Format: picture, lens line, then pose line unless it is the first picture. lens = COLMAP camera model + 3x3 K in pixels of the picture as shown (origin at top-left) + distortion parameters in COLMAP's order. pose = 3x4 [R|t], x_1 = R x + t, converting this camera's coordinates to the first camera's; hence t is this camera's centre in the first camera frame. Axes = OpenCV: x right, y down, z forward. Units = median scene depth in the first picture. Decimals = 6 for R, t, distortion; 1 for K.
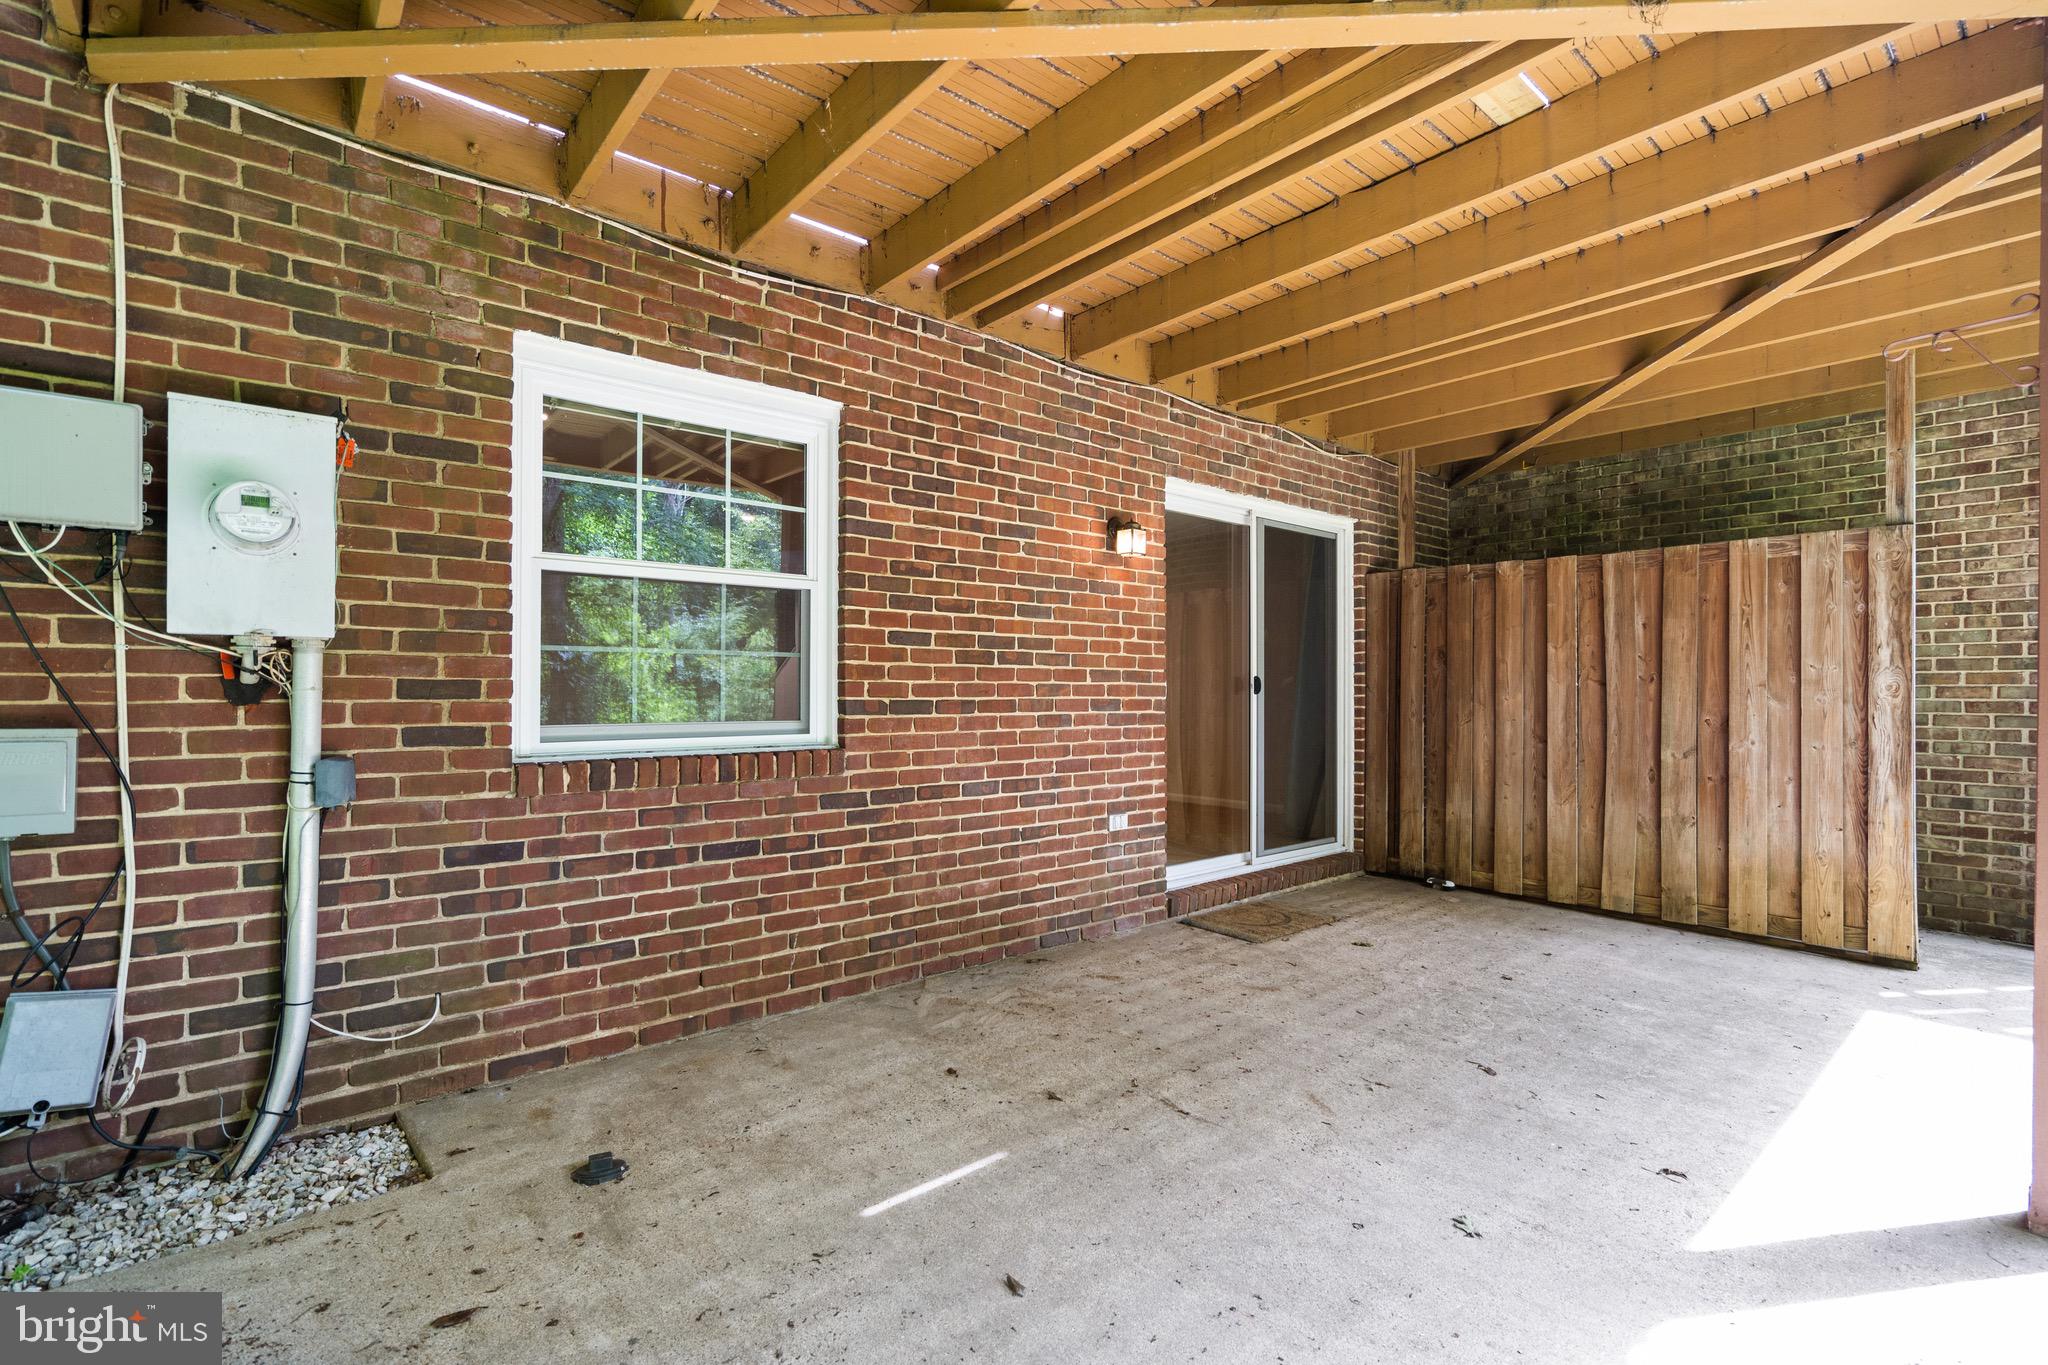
lens RADIAL K [[932.2, 0, 1033.7], [0, 932.2, 695.4], [0, 0, 1]] dist [-0.004513, 0.000085]
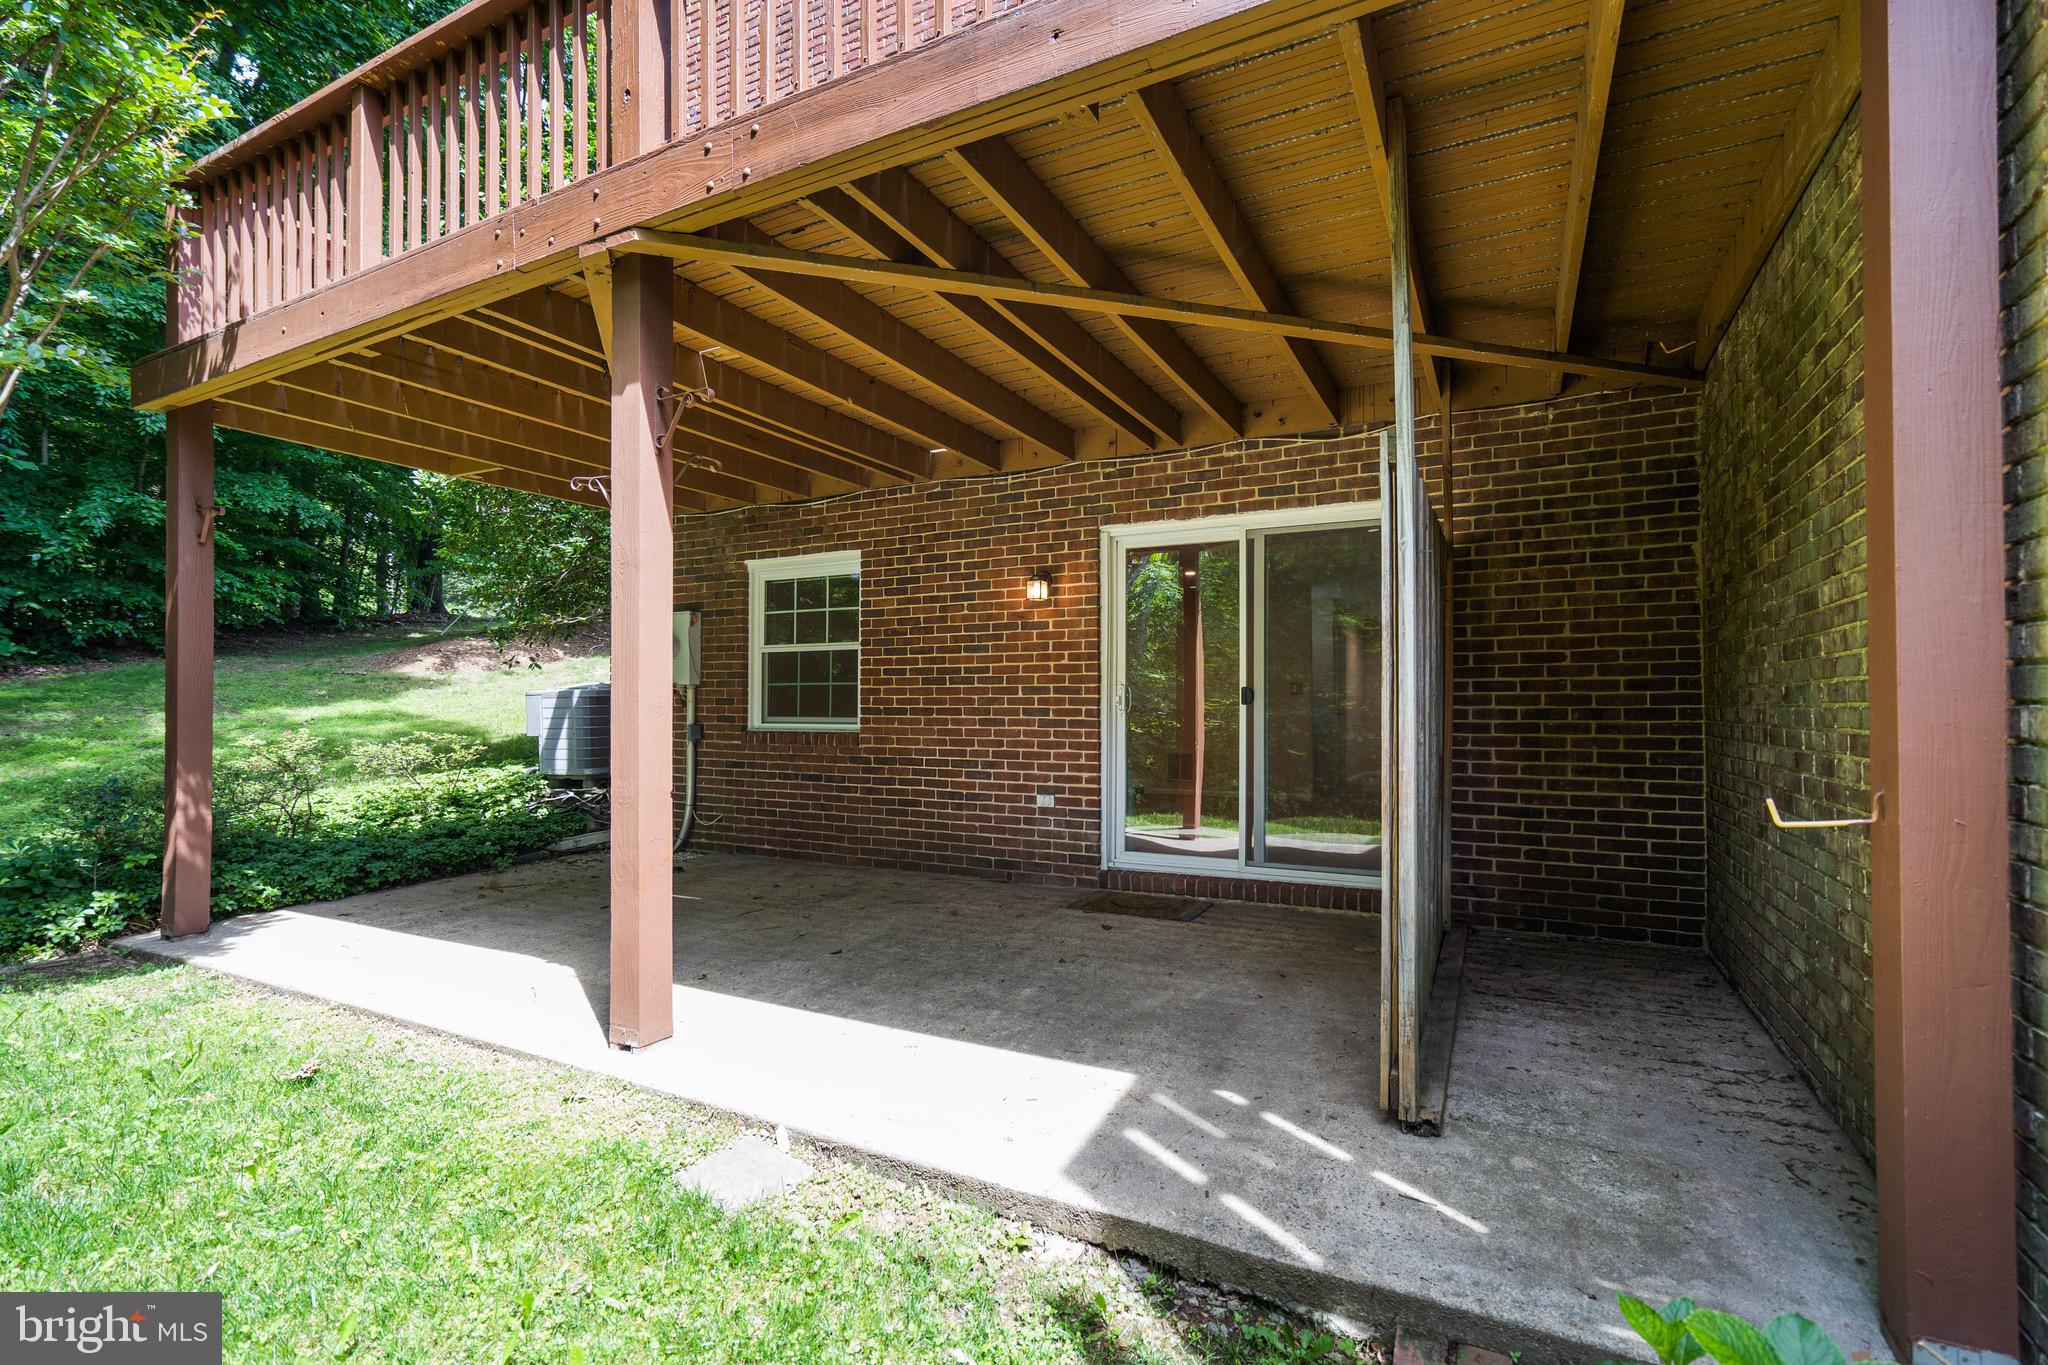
lens RADIAL K [[946.0, 0, 1023.5], [0, 946.0, 708.6], [0, 0, 1]] dist [-0.000953, 0.000581]
pose [[0.363112, -0.003101, -0.931740, 1.552789], [-0.009709, 0.999928, -0.007111, 0.017314], [0.931695, 0.011628, 0.363056, 0.562174]]
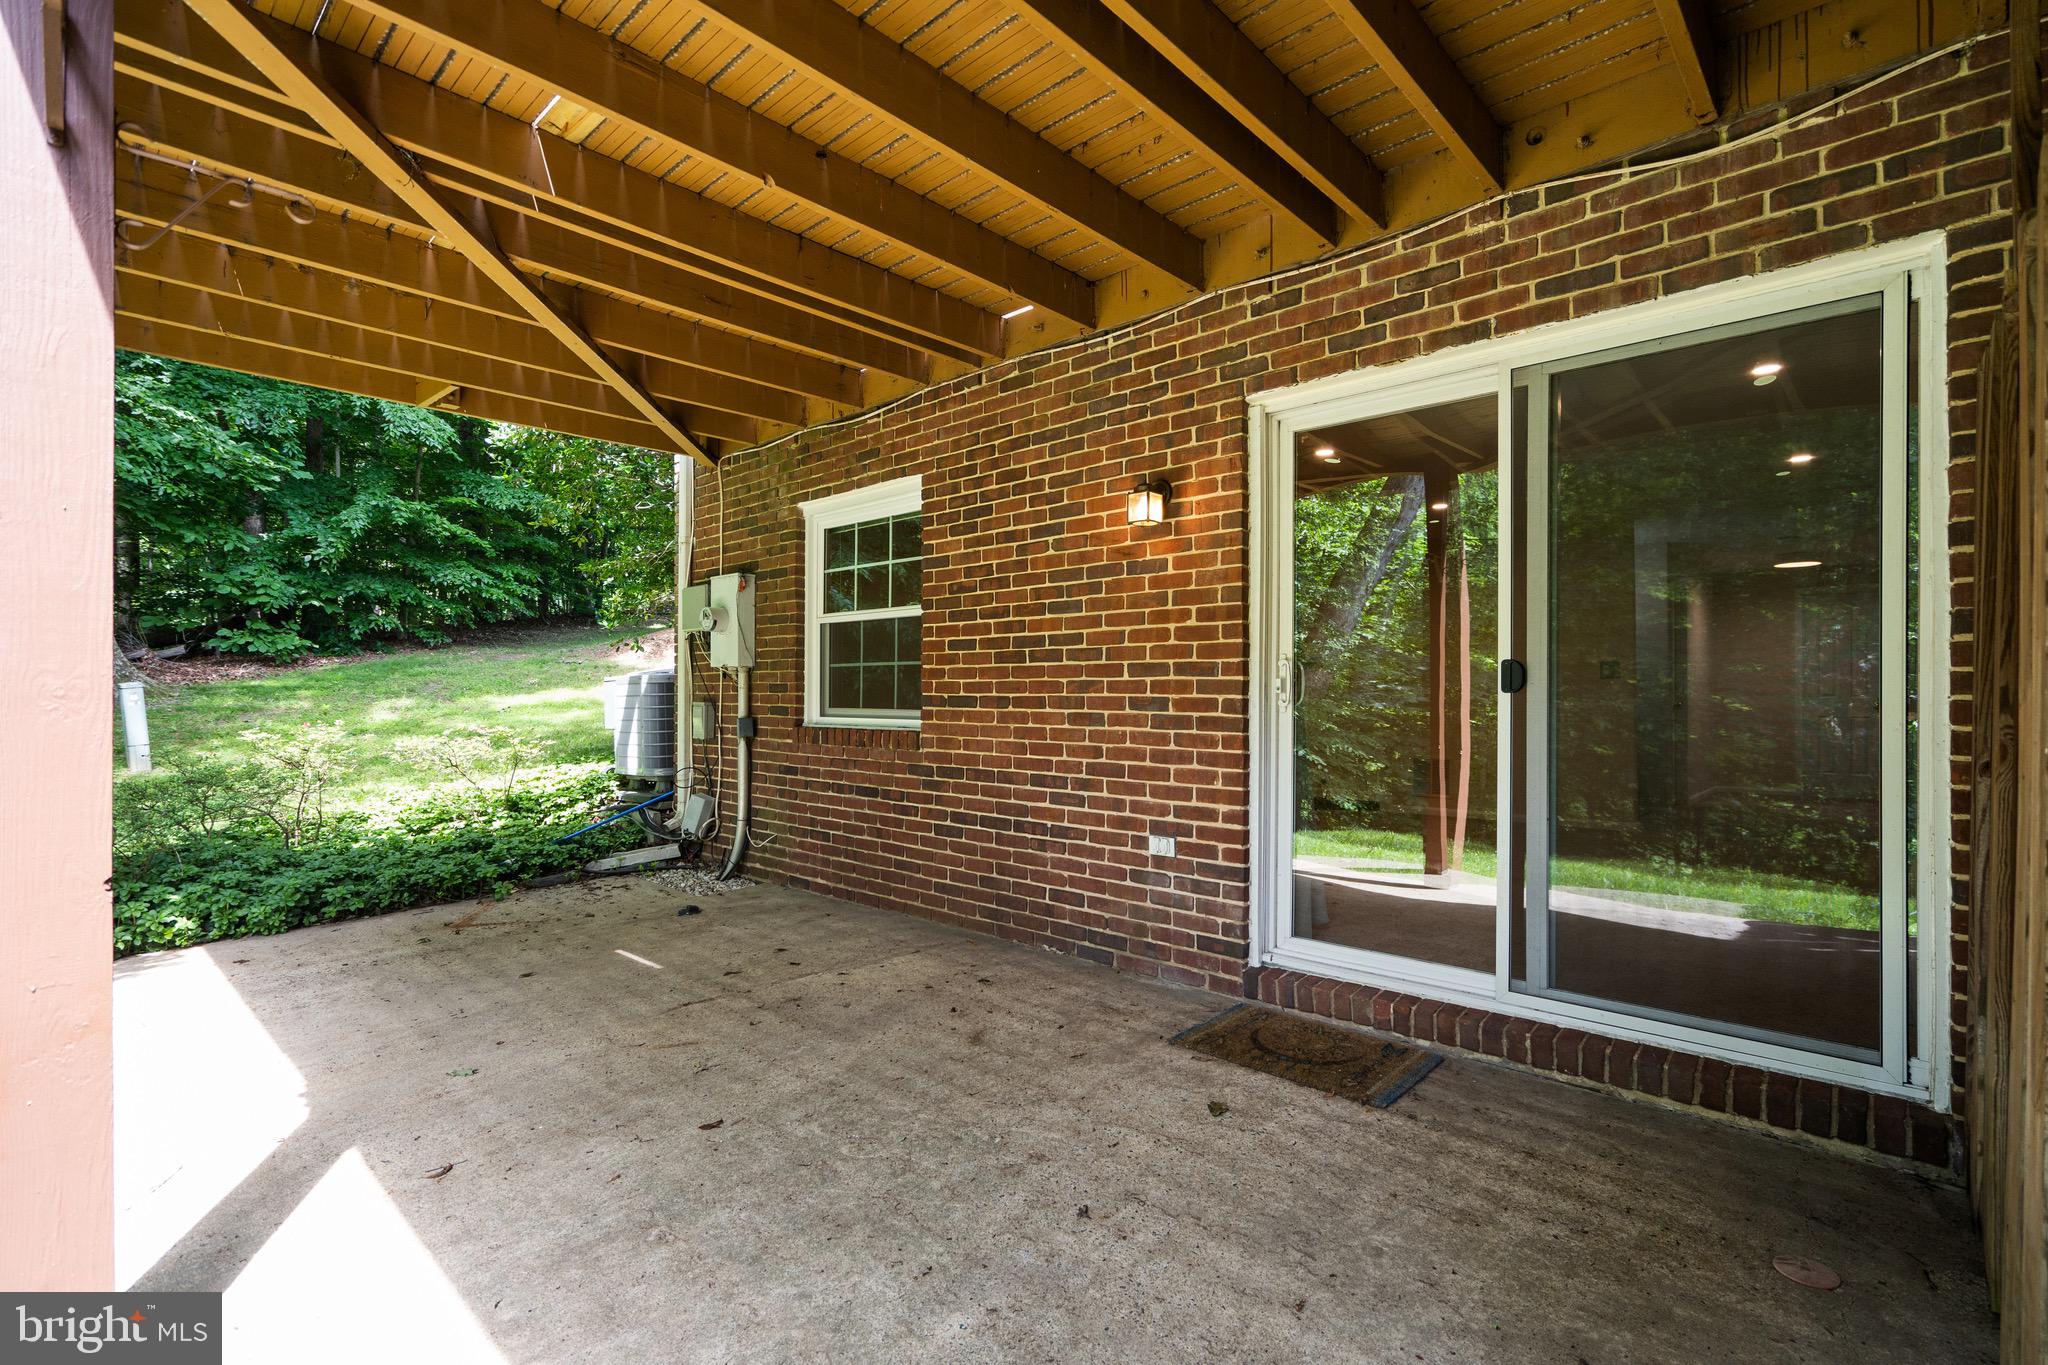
lens RADIAL K [[949.2, 0, 1023.5], [0, 949.2, 697.3], [0, 0, 1]] dist [-0.002397, 0.000911]
pose [[0.102522, -0.001614, -0.994729, 1.068867], [-0.011617, 0.999929, -0.002820, 0.009204], [0.994663, 0.011845, 0.102496, 0.921854]]
